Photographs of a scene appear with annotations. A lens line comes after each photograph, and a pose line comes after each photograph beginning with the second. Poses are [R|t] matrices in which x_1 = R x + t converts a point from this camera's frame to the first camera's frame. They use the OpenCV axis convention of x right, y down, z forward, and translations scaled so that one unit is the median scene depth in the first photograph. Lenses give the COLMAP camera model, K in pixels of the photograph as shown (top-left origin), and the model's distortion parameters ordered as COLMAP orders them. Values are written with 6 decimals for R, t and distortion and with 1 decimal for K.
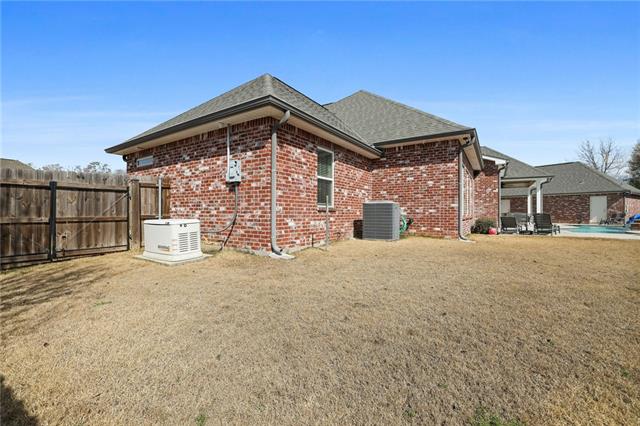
lens RADIAL K [[274.3, 0, 318.6], [0, 274.3, 212.7], [0, 0, 1]] dist [0.000943, 0.000864]
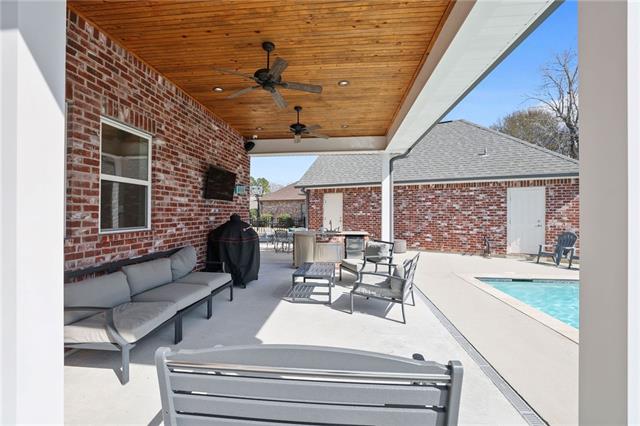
lens RADIAL K [[274.3, 0, 322.1], [0, 274.3, 212.1], [0, 0, 1]] dist [0.000943, 0.000864]
pose [[0.881047, 0.002595, 0.473022, 0.577405], [-0.004458, 0.999986, 0.002818, -0.024001], [-0.473008, -0.004592, 0.881046, 0.791093]]
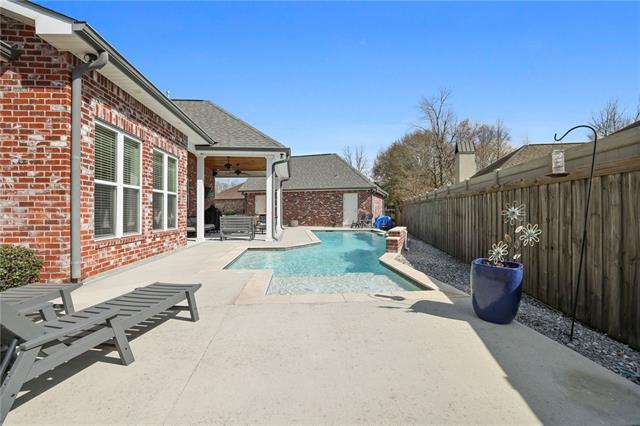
lens RADIAL K [[274.3, 0, 314.6], [0, 274.3, 209.2], [0, 0, 1]] dist [0.000943, 0.000864]
pose [[0.800091, 0.002383, 0.599874, 0.437986], [-0.000386, 0.999994, -0.003458, -0.009046], [-0.599878, 0.002535, 0.800087, 0.405423]]
